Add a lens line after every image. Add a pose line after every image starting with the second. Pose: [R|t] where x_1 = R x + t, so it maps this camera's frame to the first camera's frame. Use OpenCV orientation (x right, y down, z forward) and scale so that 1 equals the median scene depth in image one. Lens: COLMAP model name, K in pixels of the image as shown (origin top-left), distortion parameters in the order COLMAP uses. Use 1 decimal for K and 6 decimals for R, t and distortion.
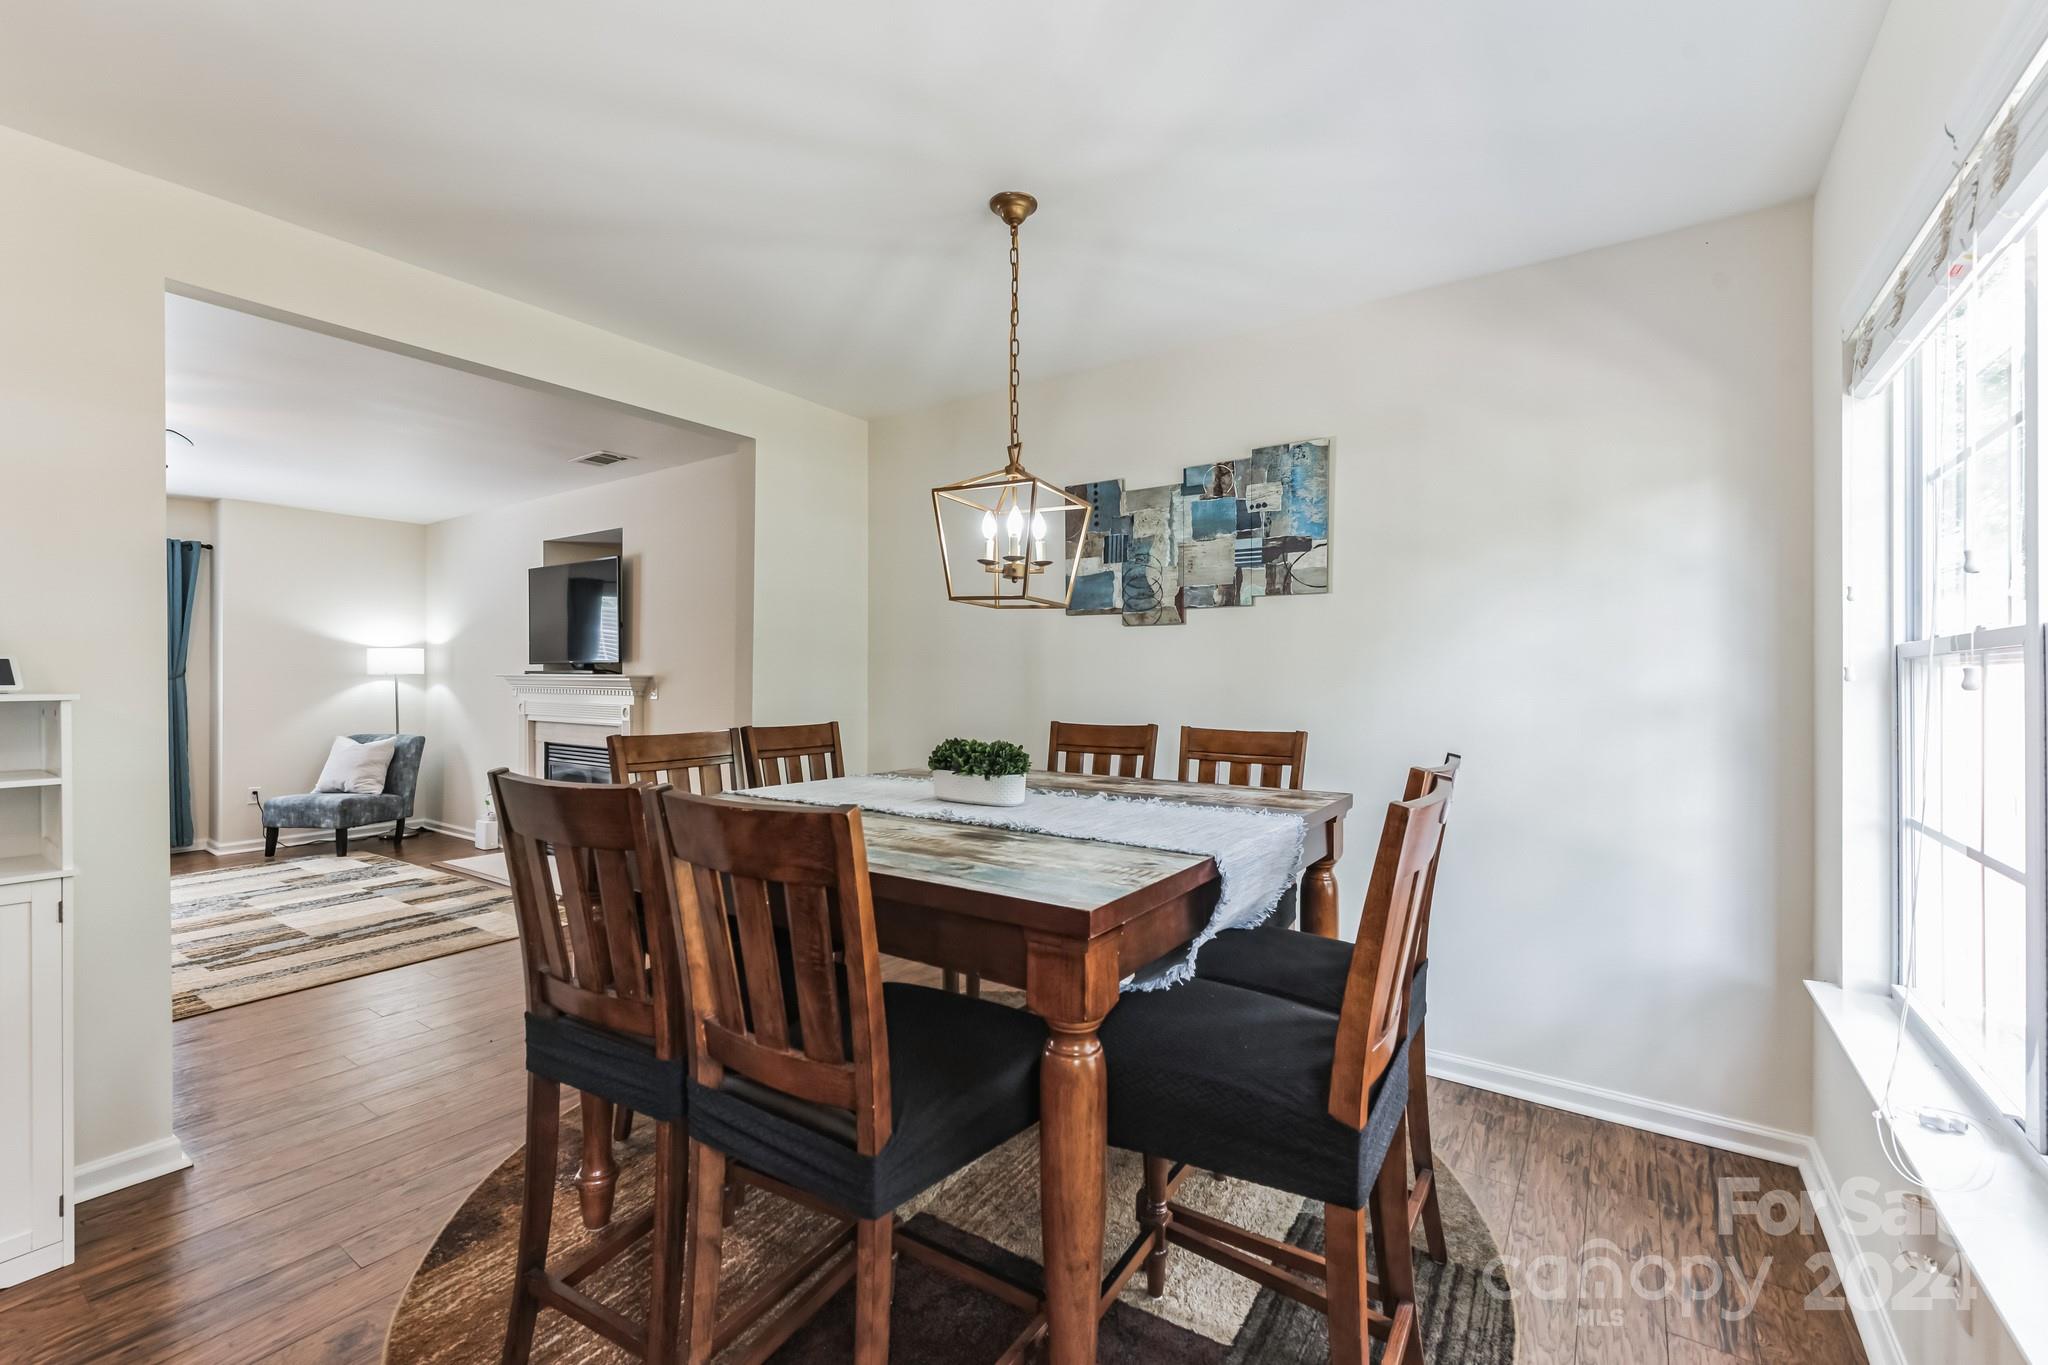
lens RADIAL K [[856.6, 0, 1020.4], [0, 856.6, 670.3], [0, 0, 1]] dist [0.003665, -0.000691]
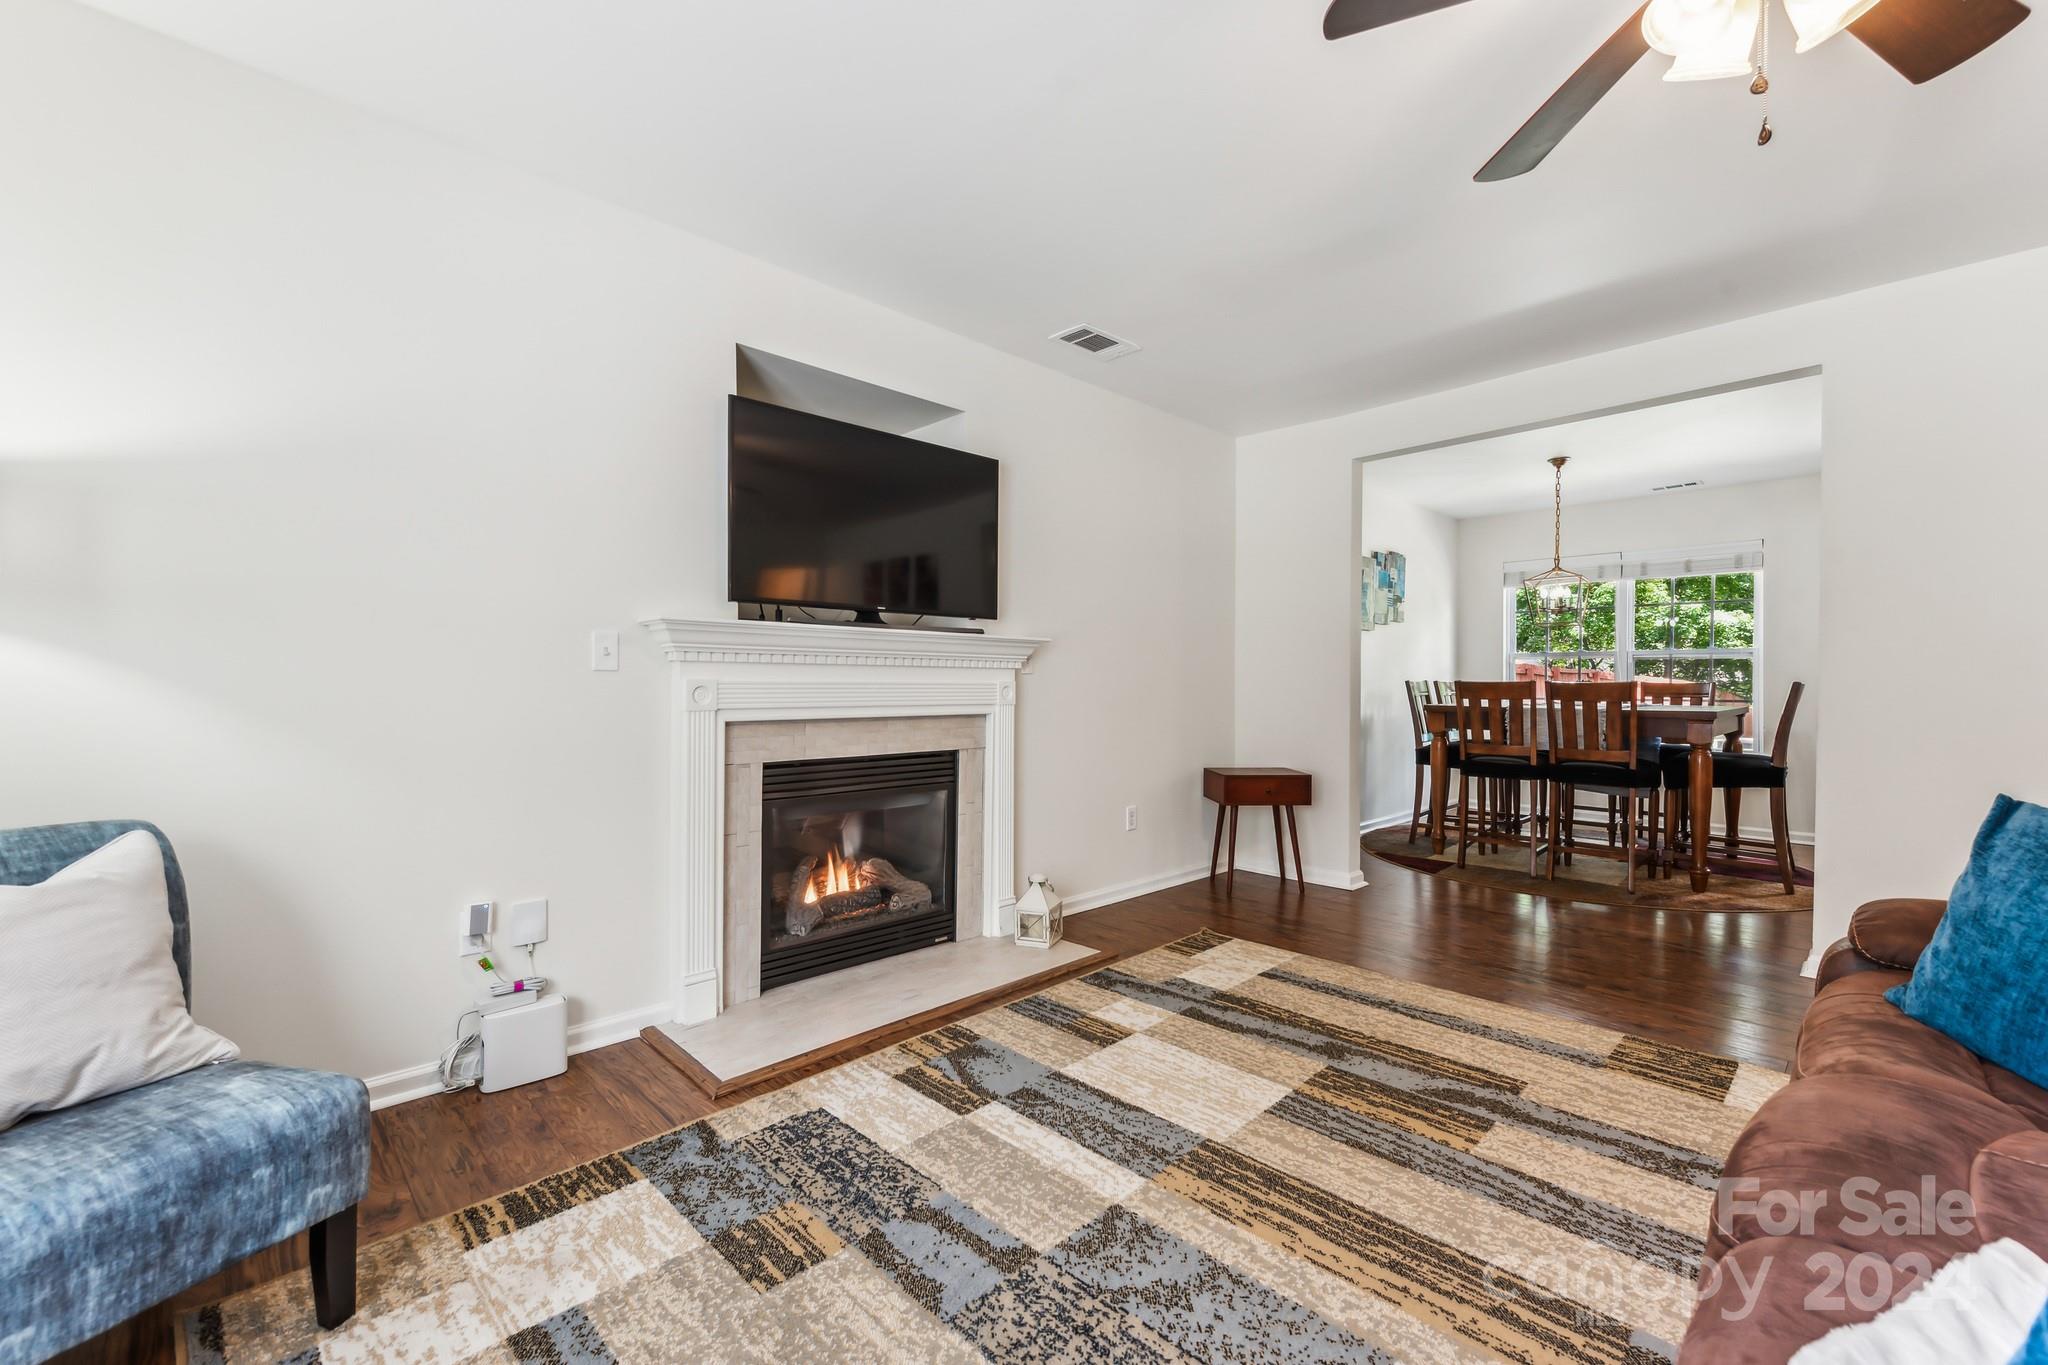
lens RADIAL K [[829.1, 0, 1037.5], [0, 829.1, 687.0], [0, 0, 1]] dist [0.014954, -0.002240]
pose [[0.196907, -0.010178, 0.980369, -0.953322], [-0.004476, 0.999926, 0.011280, 0.032570], [-0.980412, -0.006609, 0.196847, 0.728391]]
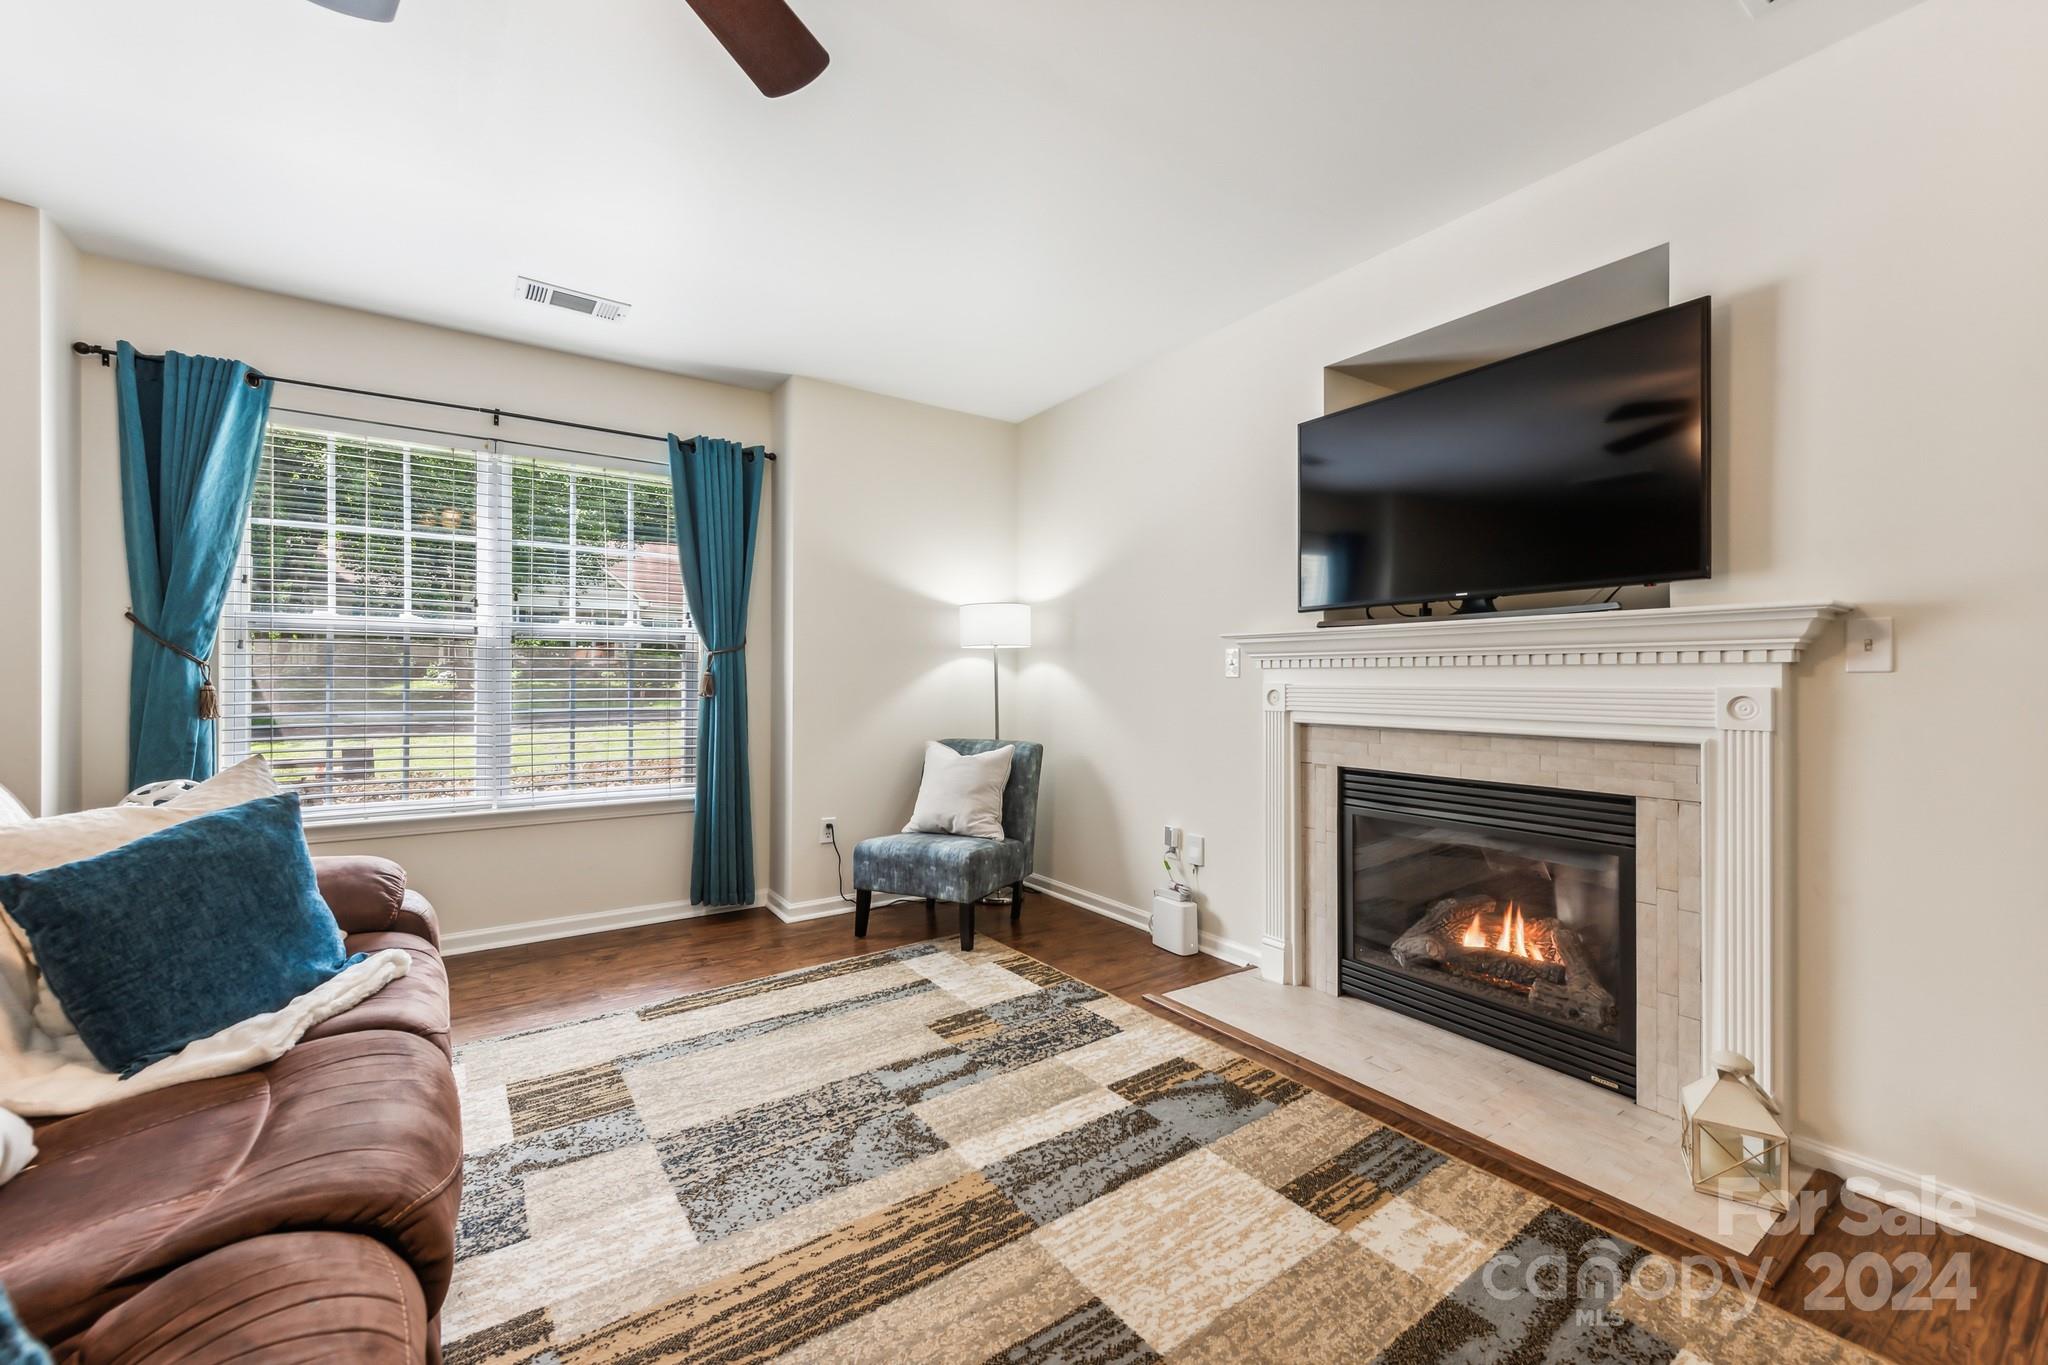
lens RADIAL K [[829.1, 0, 1013.9], [0, 829.1, 669.5], [0, 0, 1]] dist [0.014954, -0.002240]
pose [[0.930192, -0.004564, -0.367045, -0.533115], [-0.000741, 0.999897, -0.014313, 0.033248], [0.367073, 0.013586, 0.930093, 0.467644]]
